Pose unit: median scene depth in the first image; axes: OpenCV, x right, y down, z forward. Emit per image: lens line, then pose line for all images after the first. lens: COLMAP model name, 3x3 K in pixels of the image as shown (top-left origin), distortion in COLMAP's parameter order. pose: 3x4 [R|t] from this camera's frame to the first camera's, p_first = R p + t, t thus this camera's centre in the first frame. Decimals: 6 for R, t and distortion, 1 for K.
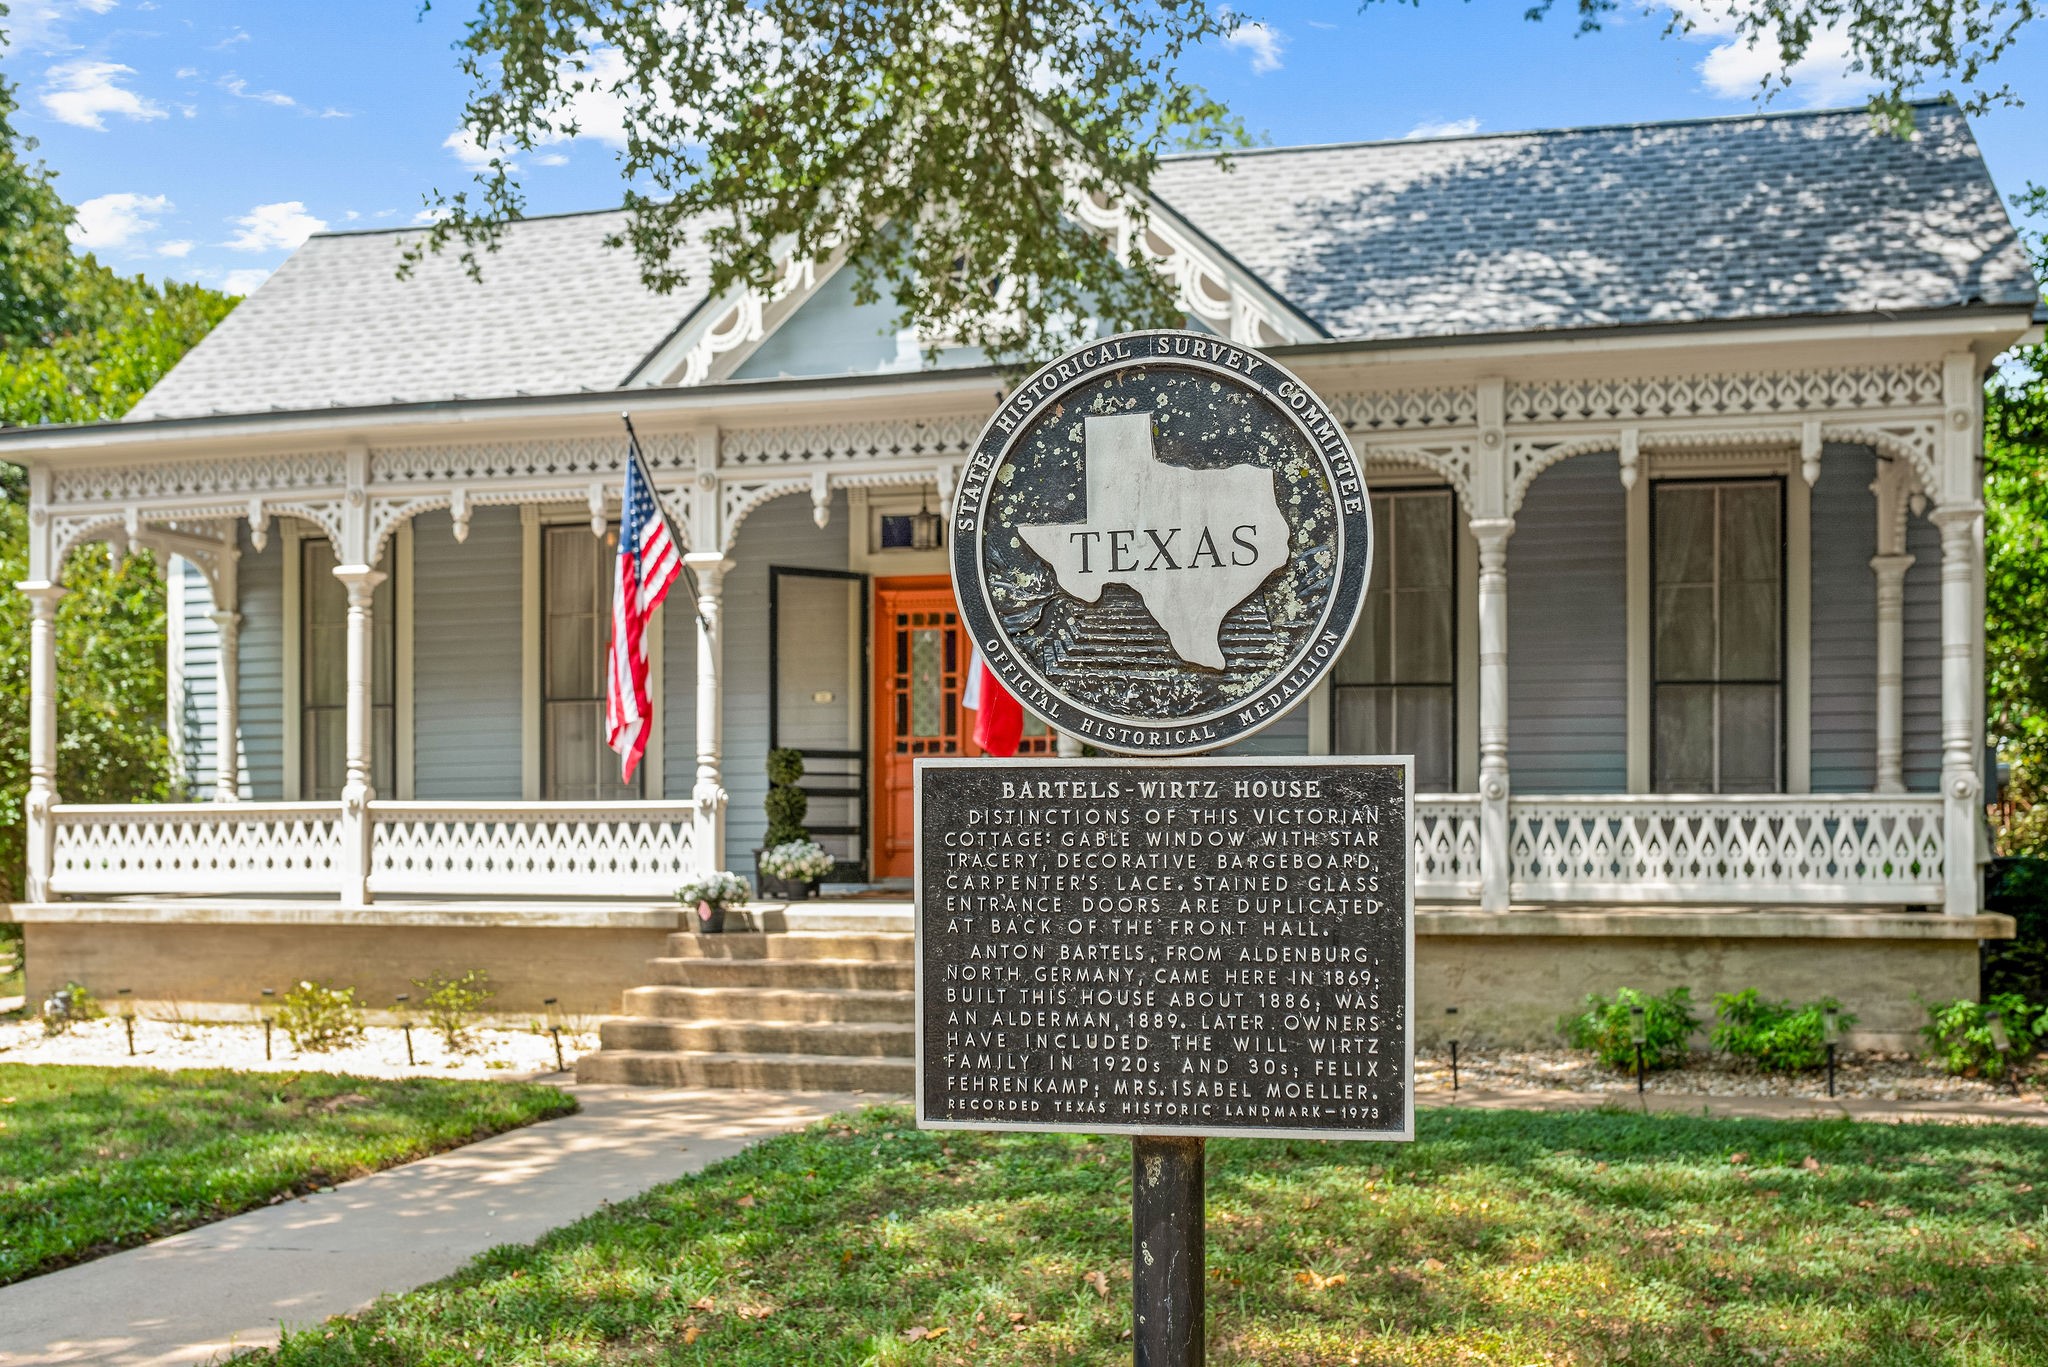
lens RADIAL K [[2741.0, 0, 1022.6], [0, 2741.0, 907.4], [0, 0, 1]] dist [-0.102017, 0.104458]
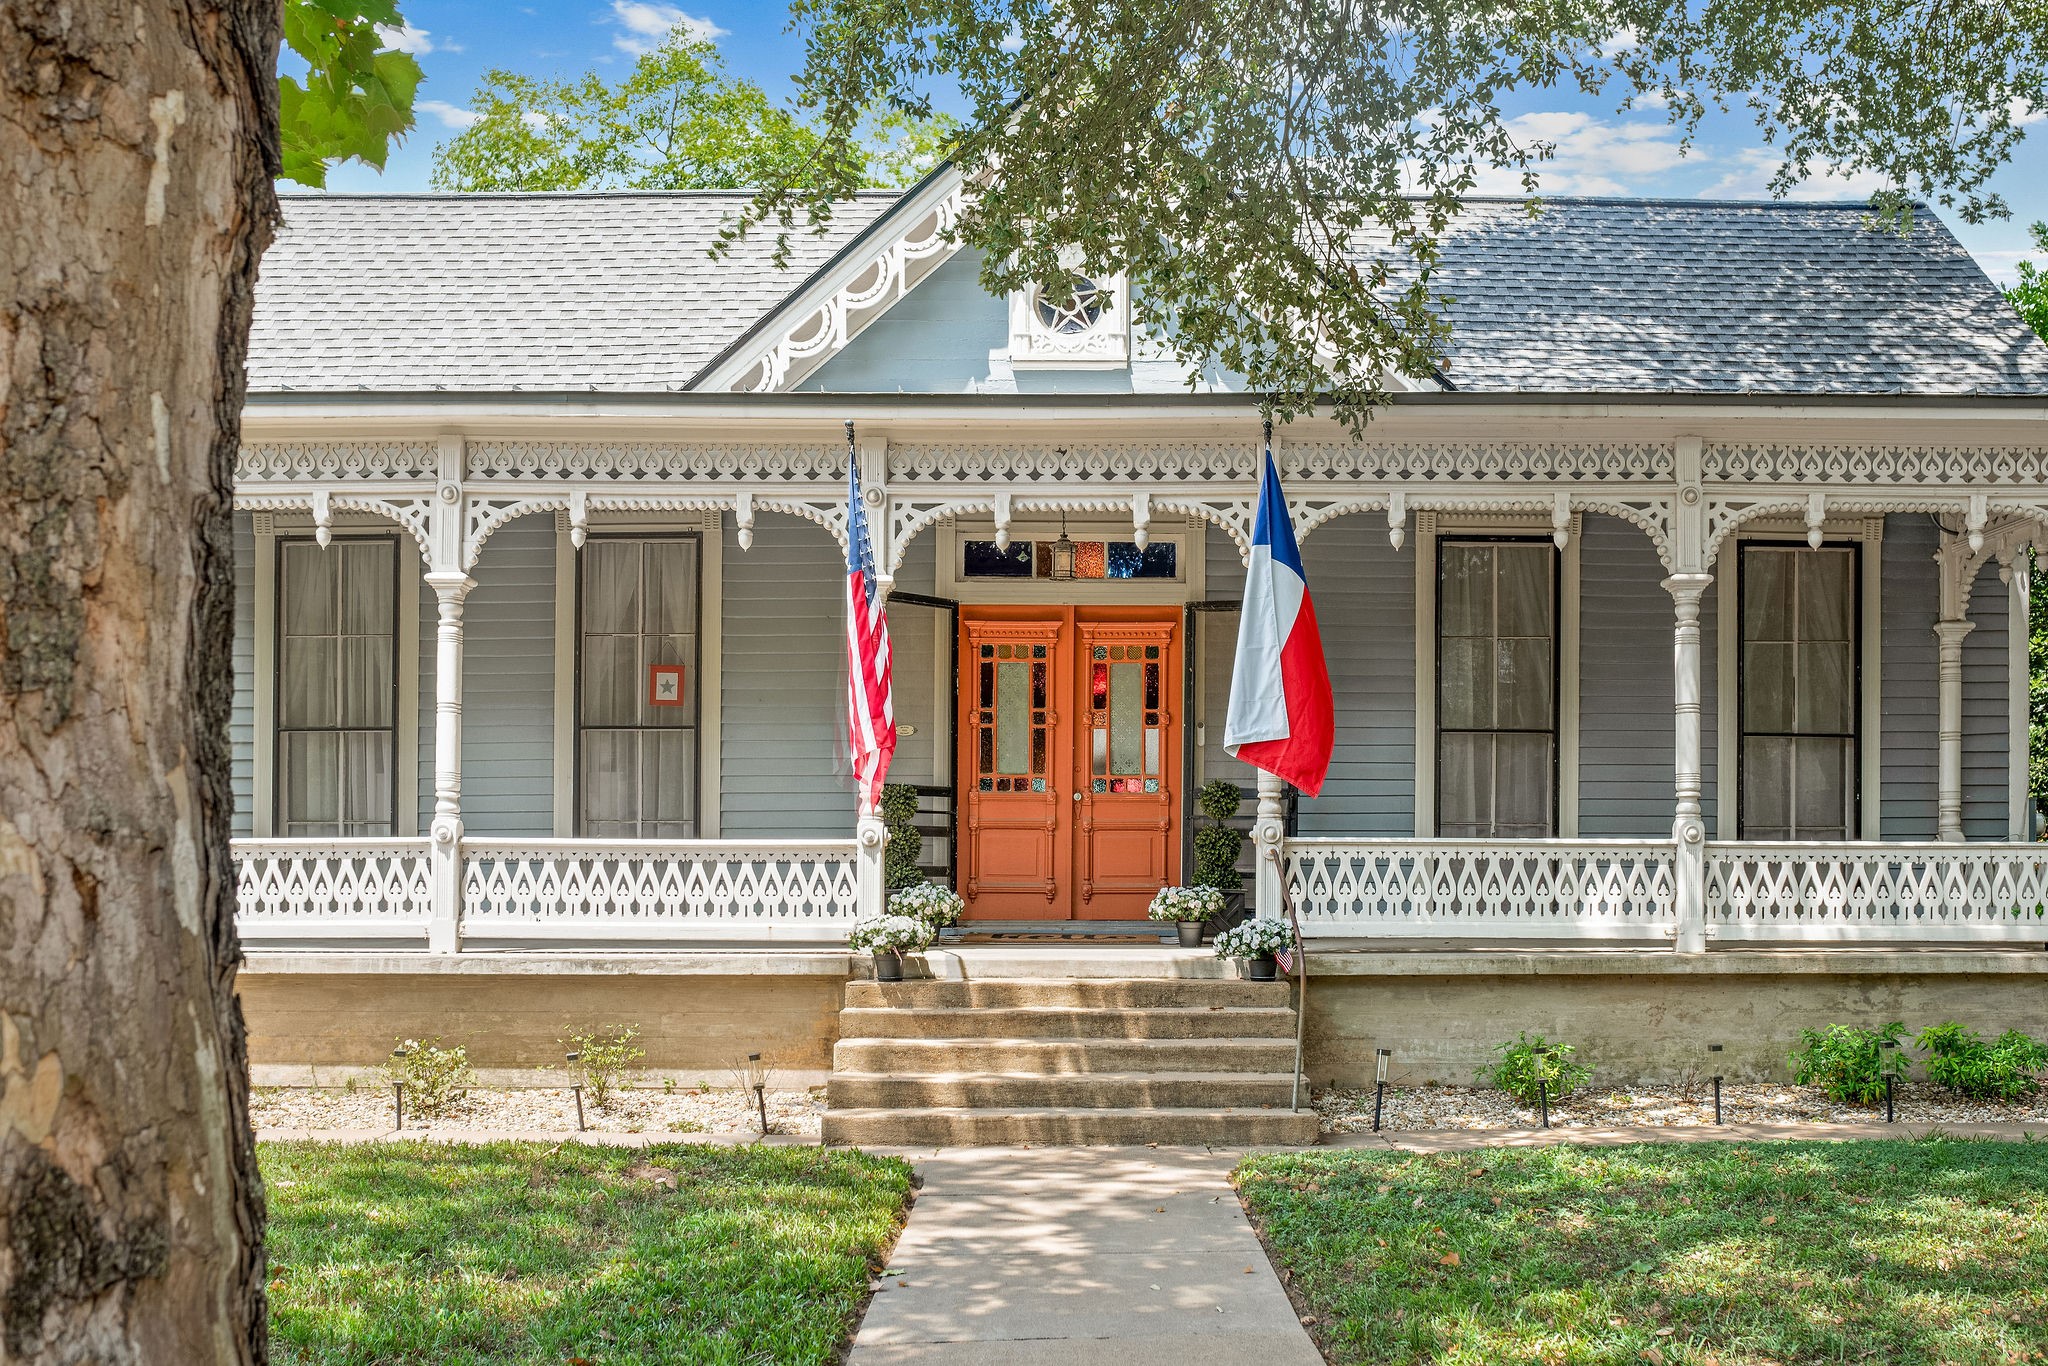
lens RADIAL K [[2741.0, 0, 1022.6], [0, 2741.0, 906.9], [0, 0, 1]] dist [-0.102017, 0.104458]
pose [[0.942186, -0.000709, 0.335089, -0.382325], [0.006010, 0.999873, -0.014783, -0.001617], [-0.335036, 0.015943, 0.942070, 0.103783]]
